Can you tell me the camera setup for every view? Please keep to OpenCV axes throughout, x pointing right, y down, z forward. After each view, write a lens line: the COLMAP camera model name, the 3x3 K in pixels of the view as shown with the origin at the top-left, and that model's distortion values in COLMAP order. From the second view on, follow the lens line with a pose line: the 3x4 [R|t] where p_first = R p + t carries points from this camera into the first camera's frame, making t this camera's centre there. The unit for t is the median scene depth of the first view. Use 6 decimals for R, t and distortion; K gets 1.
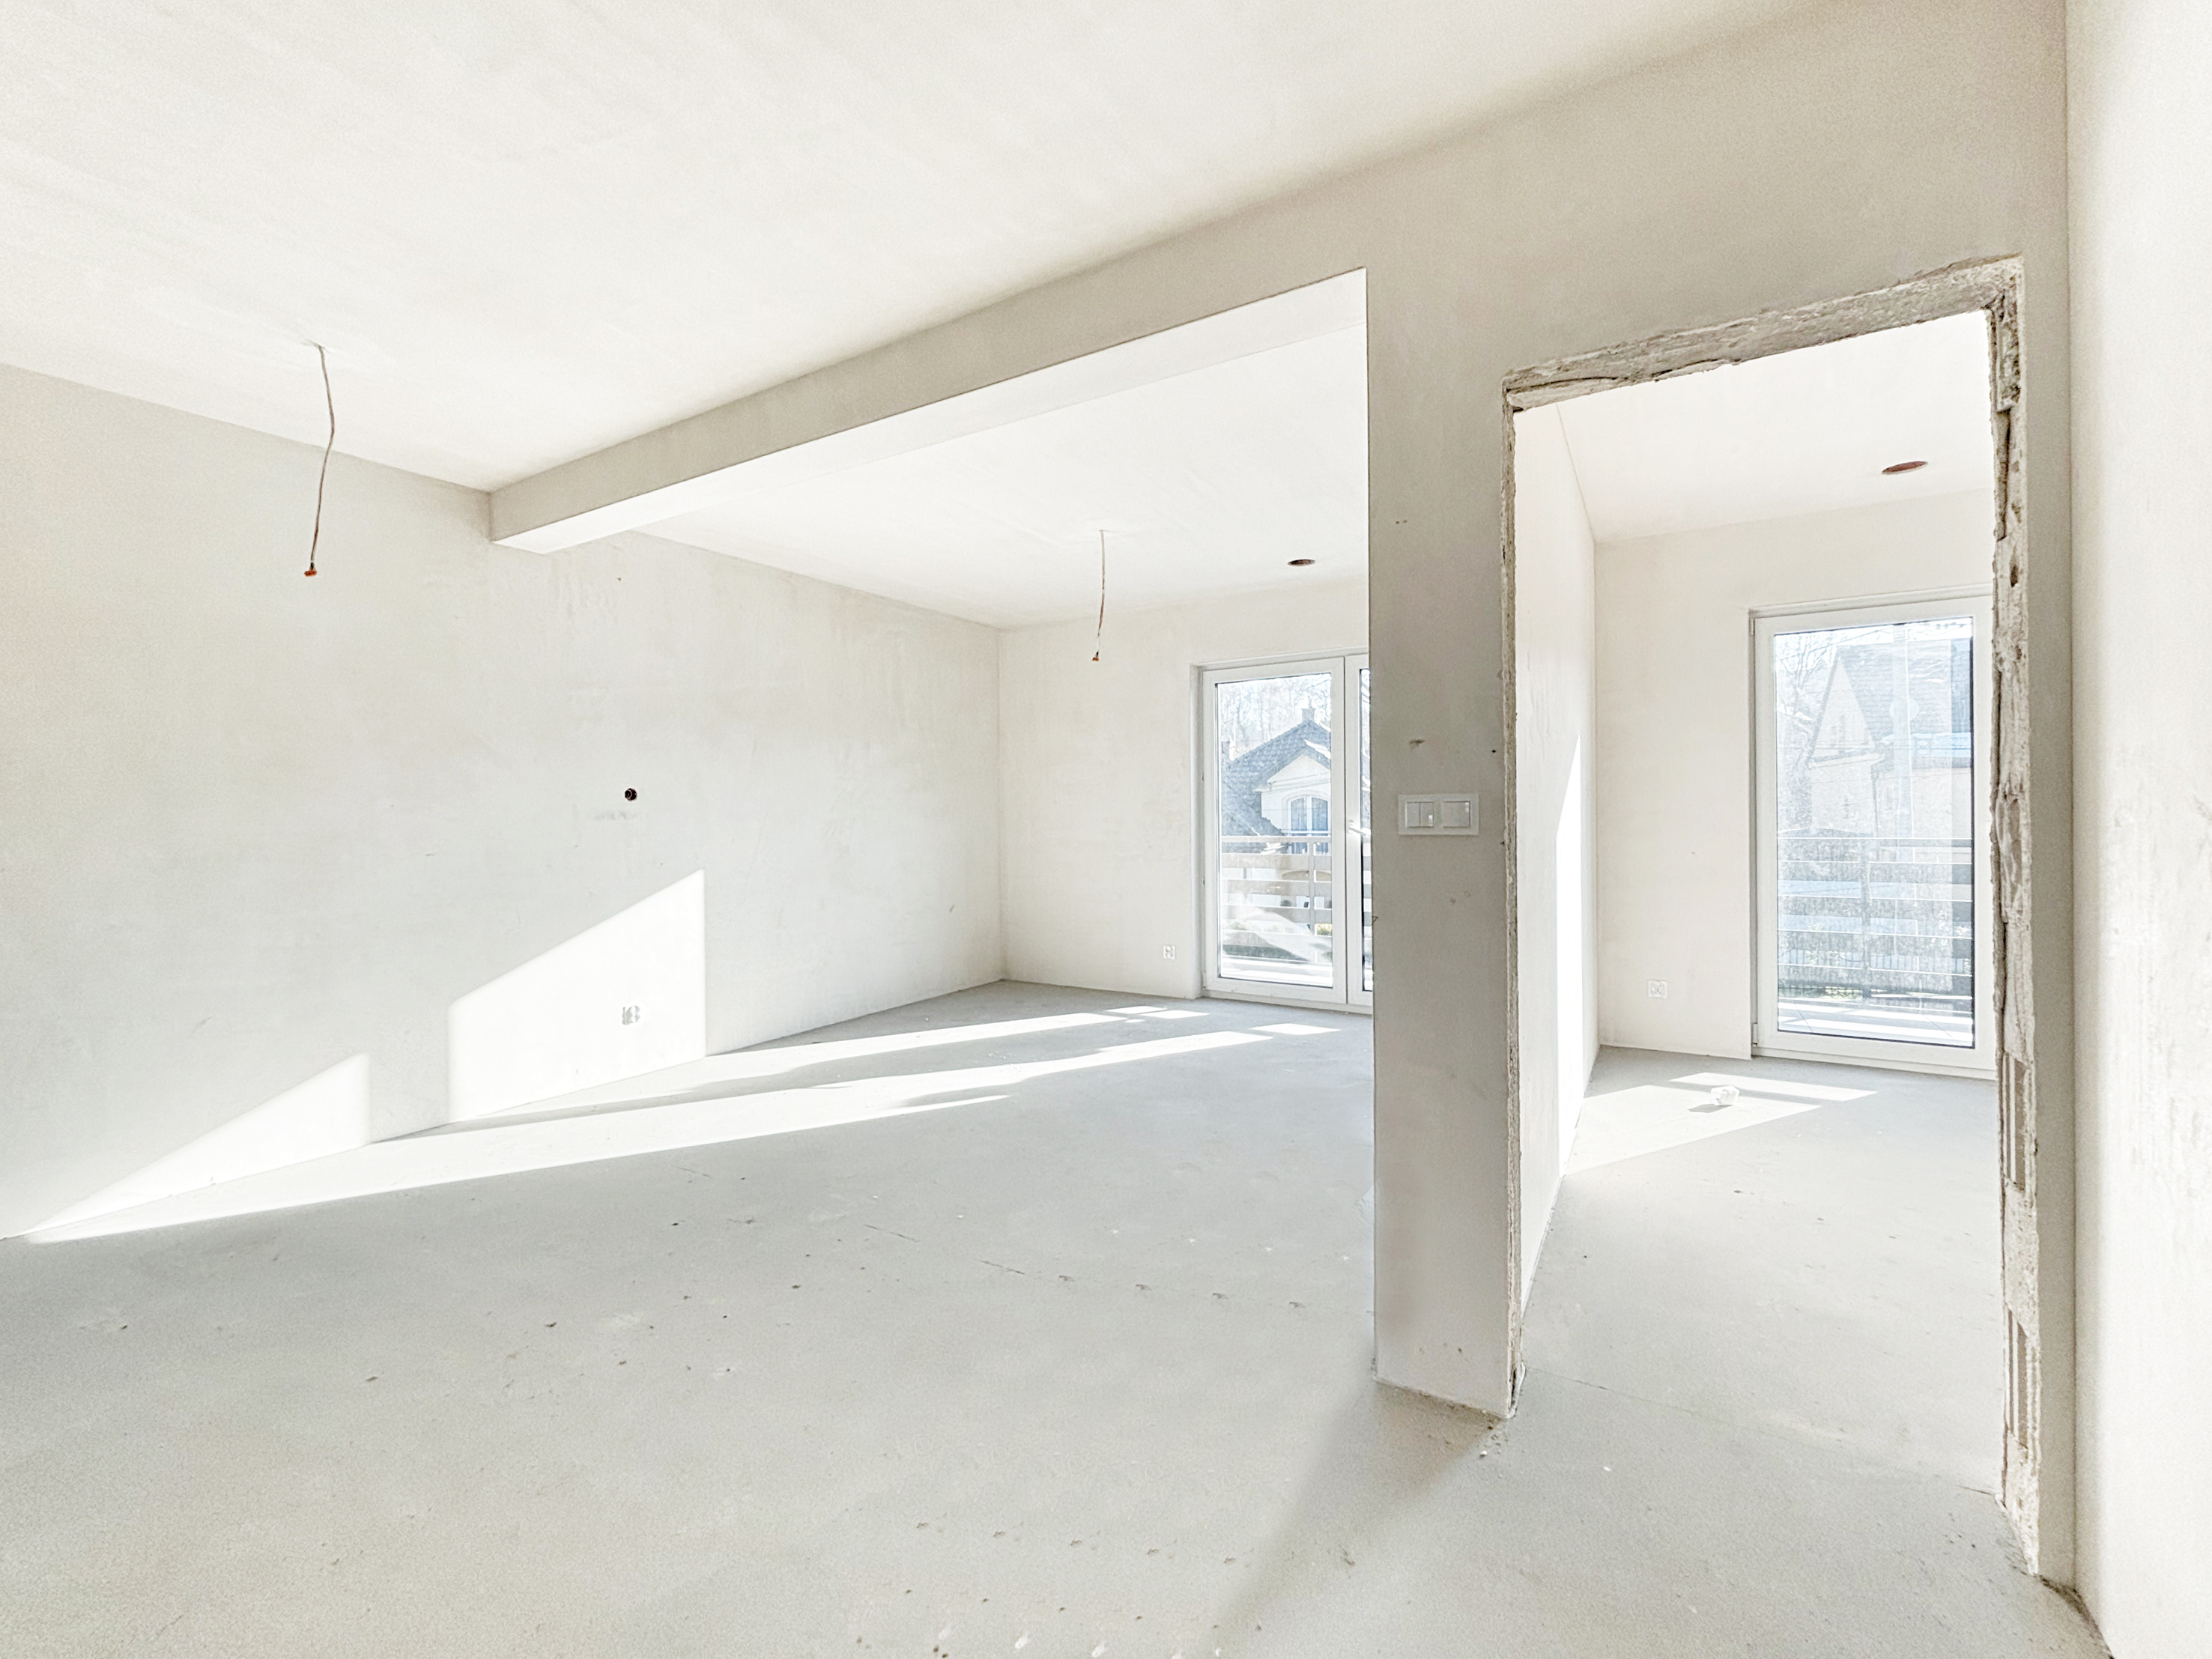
lens RADIAL K [[893.4, 0, 1106.0], [0, 893.4, 829.5], [0, 0, 1]] dist [-0.001262, -0.000131]
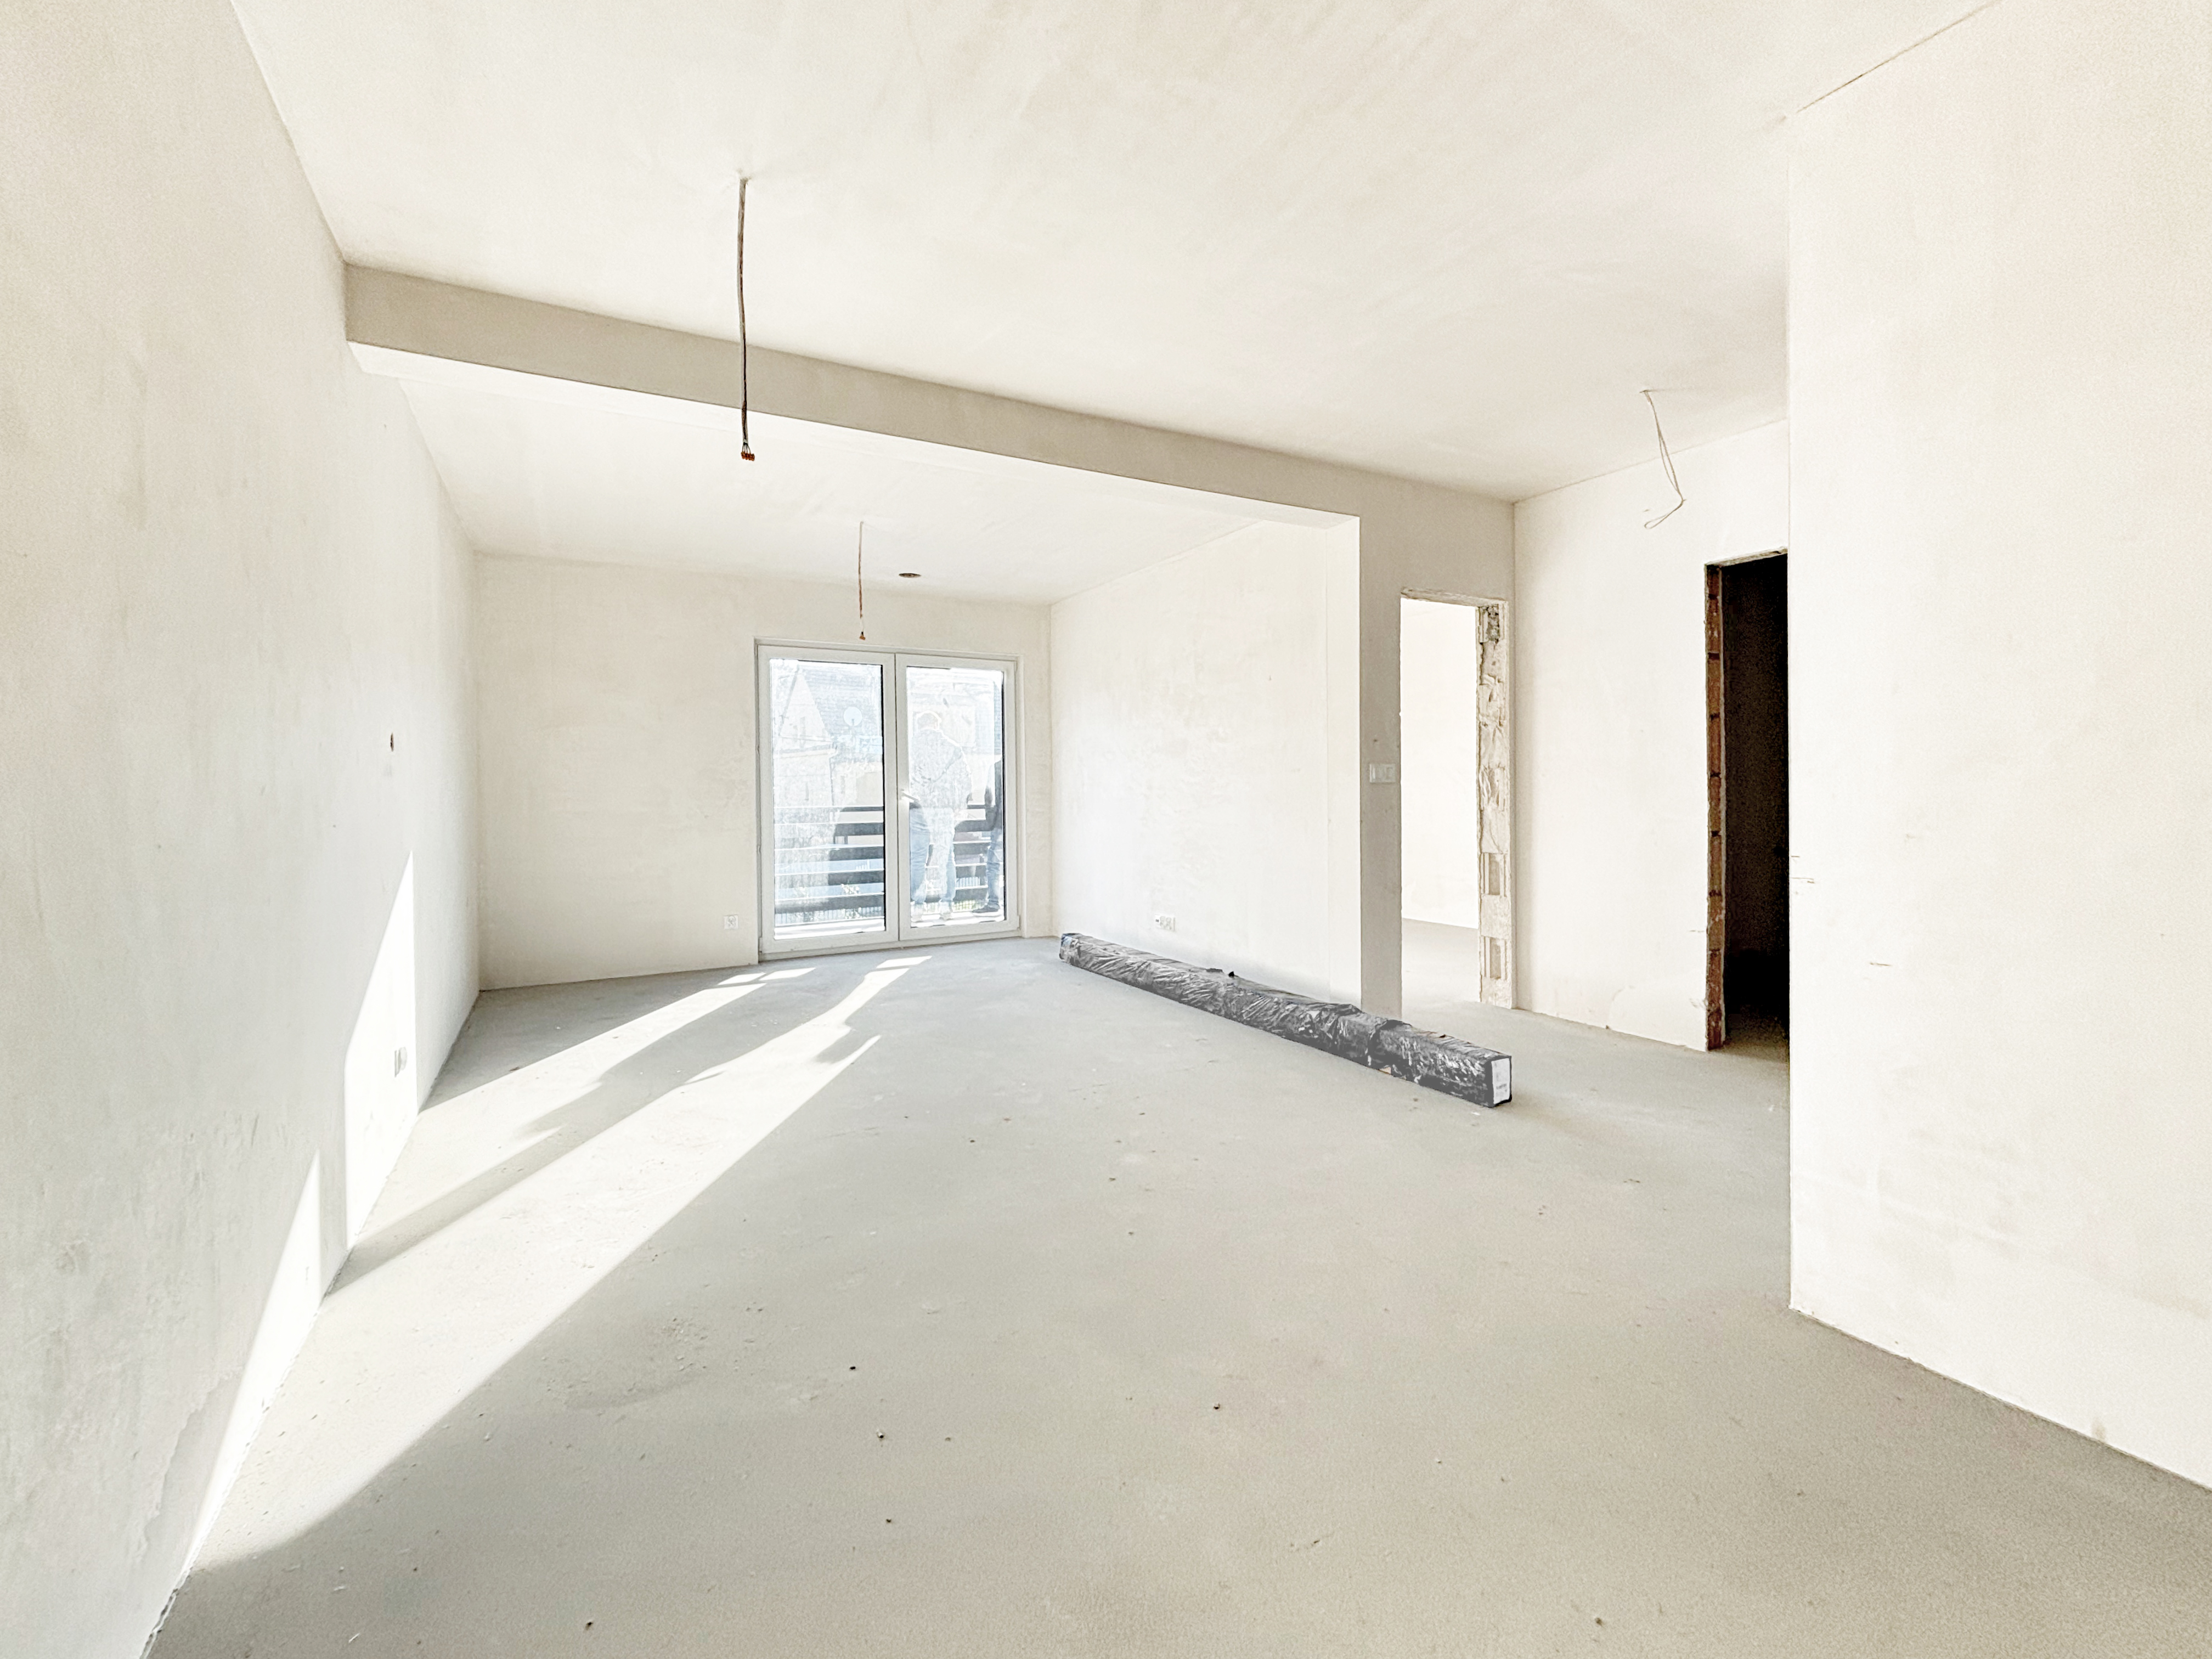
lens RADIAL K [[897.6, 0, 1104.3], [0, 897.6, 806.0], [0, 0, 1]] dist [0.000594, 0.000013]
pose [[0.534300, -0.011609, 0.845215, -1.000206], [0.018169, 0.999832, 0.002248, 0.024376], [-0.845100, 0.014155, 0.534421, 0.204057]]
